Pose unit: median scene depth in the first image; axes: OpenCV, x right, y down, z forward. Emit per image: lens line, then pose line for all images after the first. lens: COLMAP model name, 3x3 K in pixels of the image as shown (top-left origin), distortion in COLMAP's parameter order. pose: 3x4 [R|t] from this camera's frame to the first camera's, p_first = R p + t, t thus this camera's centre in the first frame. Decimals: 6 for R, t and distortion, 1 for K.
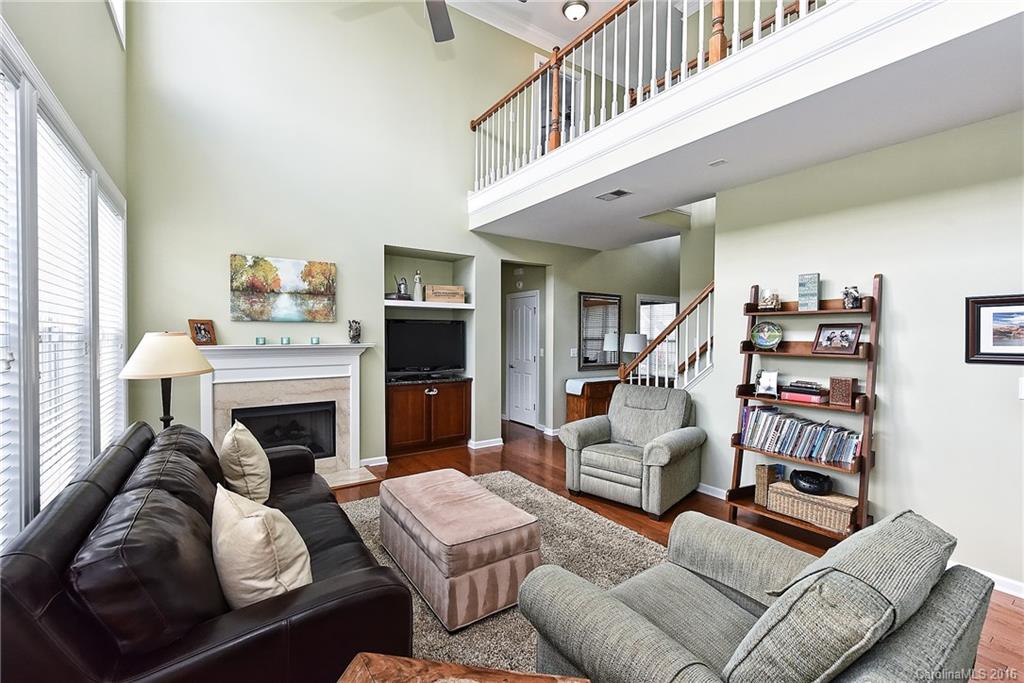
lens RADIAL K [[436.3, 0, 512.0], [0, 436.3, 341.5], [0, 0, 1]] dist [-0.000855, -0.000103]
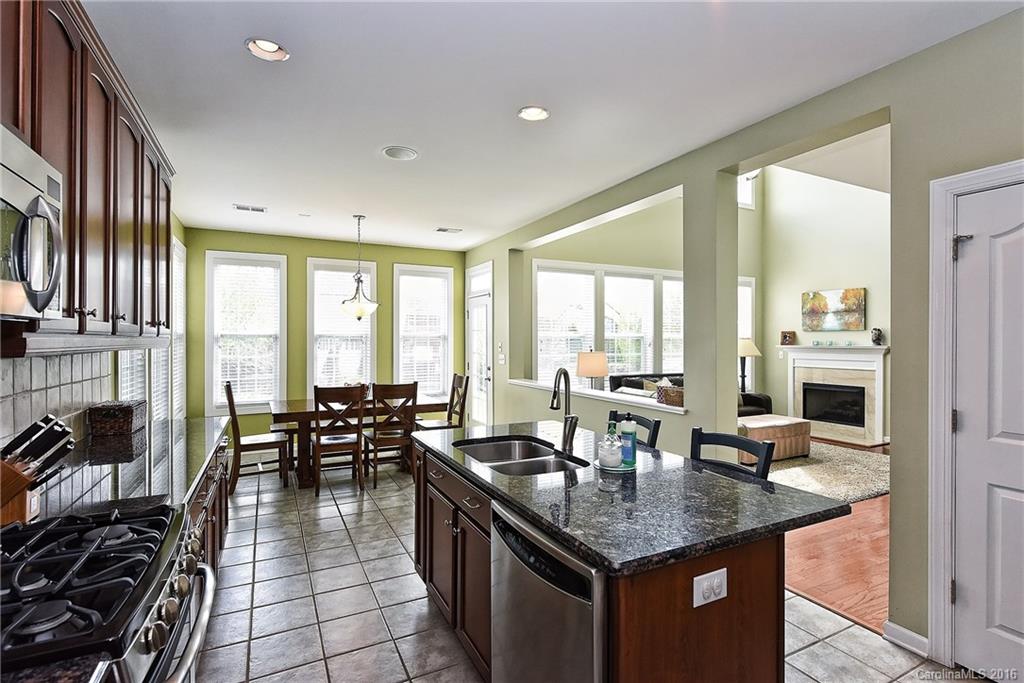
lens RADIAL K [[498.1, 0, 512.0], [0, 498.1, 341.5], [0, 0, 1]] dist [0.000182, -0.000031]
pose [[-0.142149, -0.005896, -0.989828, 1.387465], [-0.020425, 0.999787, -0.003022, 0.021080], [0.989634, 0.019788, -0.142239, 0.124201]]
